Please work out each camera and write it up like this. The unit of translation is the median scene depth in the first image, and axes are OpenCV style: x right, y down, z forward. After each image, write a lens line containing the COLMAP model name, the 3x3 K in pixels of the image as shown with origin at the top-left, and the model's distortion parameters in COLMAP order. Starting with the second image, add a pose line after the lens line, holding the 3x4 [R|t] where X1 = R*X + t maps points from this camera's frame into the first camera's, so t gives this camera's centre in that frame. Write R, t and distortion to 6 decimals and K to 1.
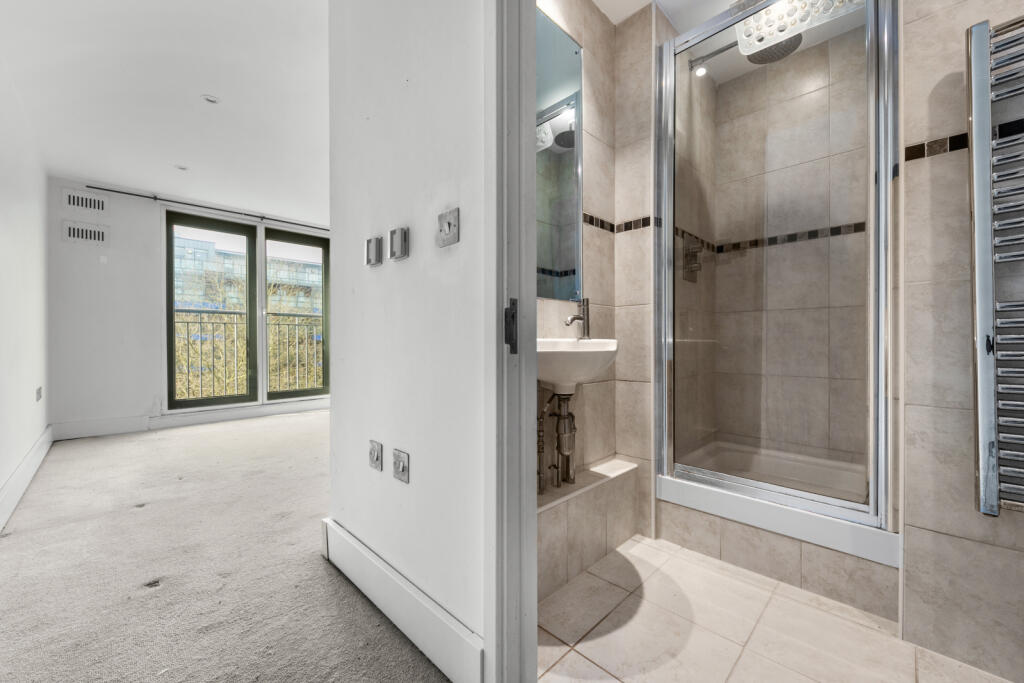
lens RADIAL K [[397.3, 0, 512.7], [0, 397.3, 340.4], [0, 0, 1]] dist [0.010421, -0.004479]
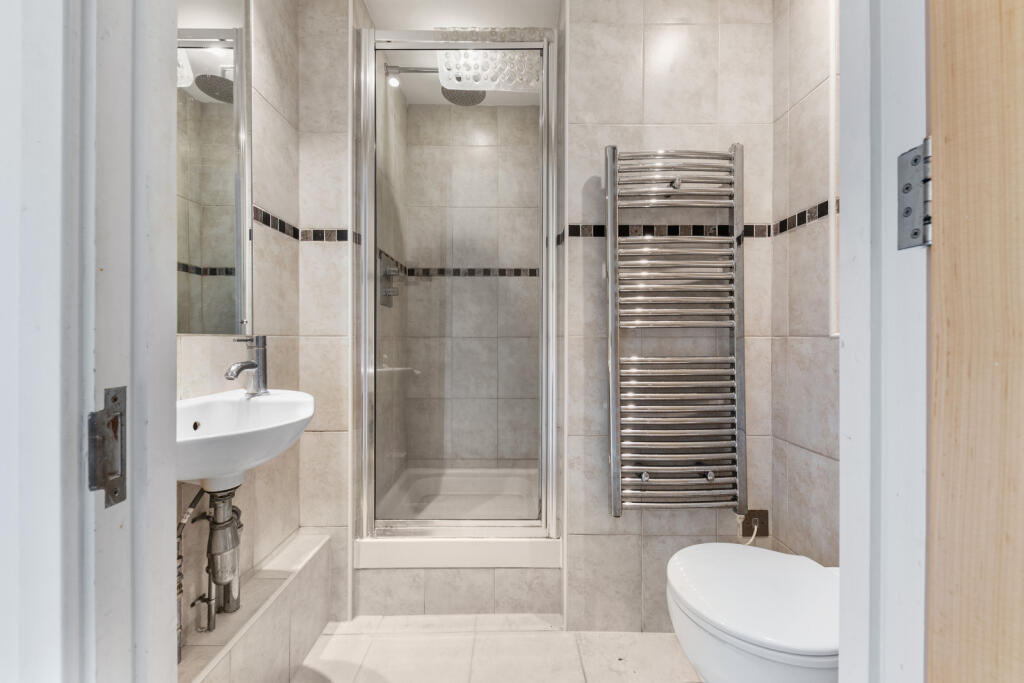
lens RADIAL K [[397.3, 0, 512.7], [0, 397.3, 340.4], [0, 0, 1]] dist [0.010421, -0.004479]
pose [[0.701589, 0.002243, 0.712579, -0.002805], [-0.006119, 0.999977, 0.002876, -0.088802], [-0.712556, -0.006378, 0.701586, 0.179749]]
